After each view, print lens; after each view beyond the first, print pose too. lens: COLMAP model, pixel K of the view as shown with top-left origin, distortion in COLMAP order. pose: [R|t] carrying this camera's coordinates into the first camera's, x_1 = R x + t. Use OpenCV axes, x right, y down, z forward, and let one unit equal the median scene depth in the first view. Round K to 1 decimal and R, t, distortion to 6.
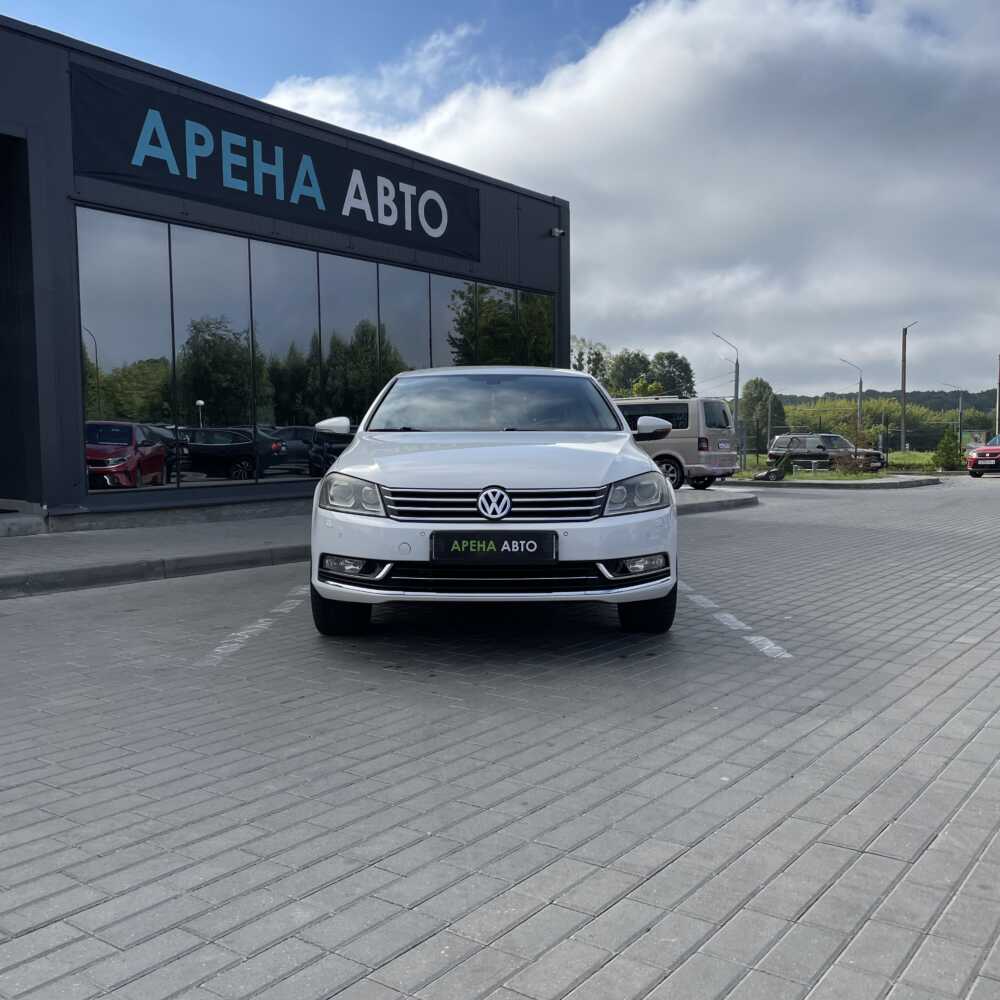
lens RADIAL K [[1011.3, 0, 501.2], [0, 1011.3, 497.7], [0, 0, 1]] dist [0.042301, 0.000000]
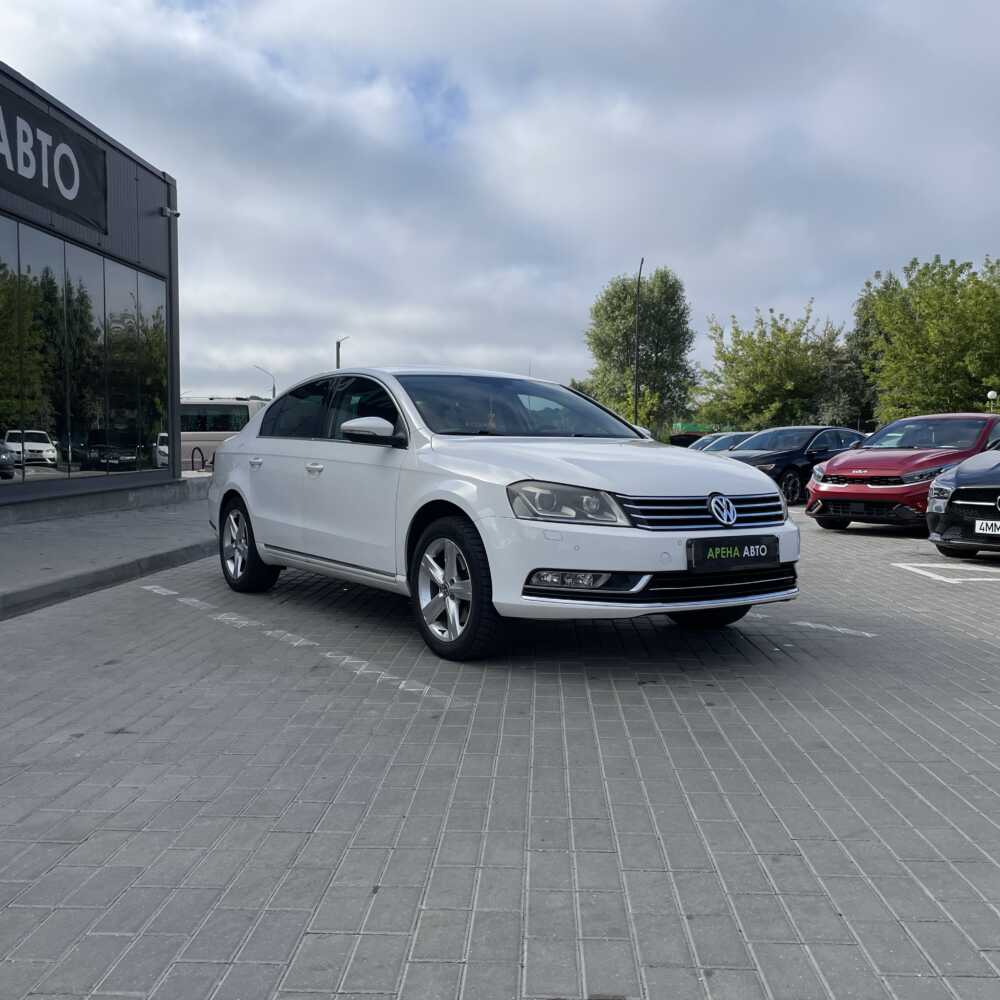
lens RADIAL K [[1011.3, 0, 493.7], [0, 1011.3, 496.6], [0, 0, 1]] dist [0.042301, 0.000000]
pose [[0.832667, -0.015131, 0.553568, -0.318630], [0.016328, 0.999863, 0.002770, -0.006004], [-0.553534, 0.006732, 0.832799, 0.117075]]
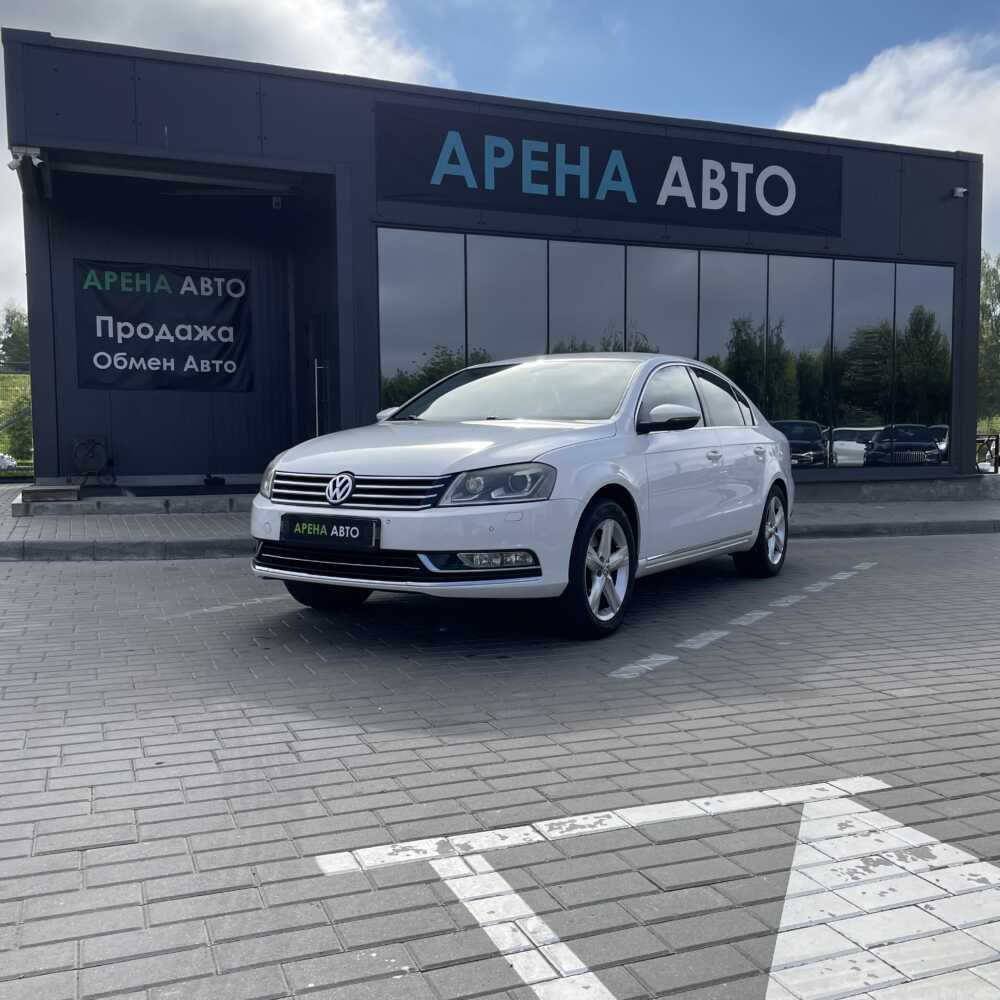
lens RADIAL K [[1011.3, 0, 489.9], [0, 1011.3, 506.2], [0, 0, 1]] dist [0.042301, 0.000000]
pose [[0.849083, 0.042343, -0.526560, 0.275237], [-0.036789, 0.999102, 0.021020, -0.001575], [0.526978, 0.001524, 0.849878, 0.089776]]
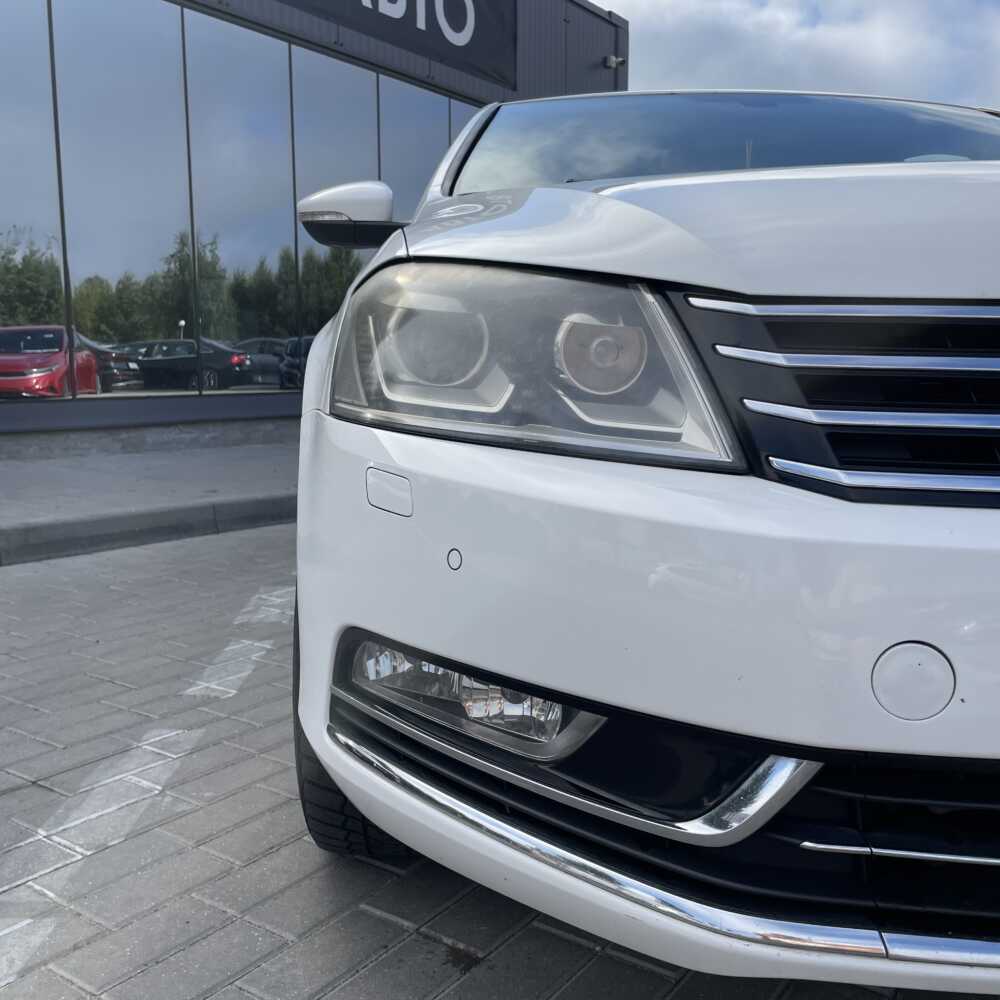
lens RADIAL K [[1011.3, 0, 496.5], [0, 1011.3, 509.6], [0, 0, 1]] dist [0.042301, 0.000000]
pose [[0.999736, 0.005723, 0.022232, -0.067356], [-0.007528, 0.996606, 0.081979, 0.005156], [-0.021687, -0.082125, 0.996386, 0.351584]]
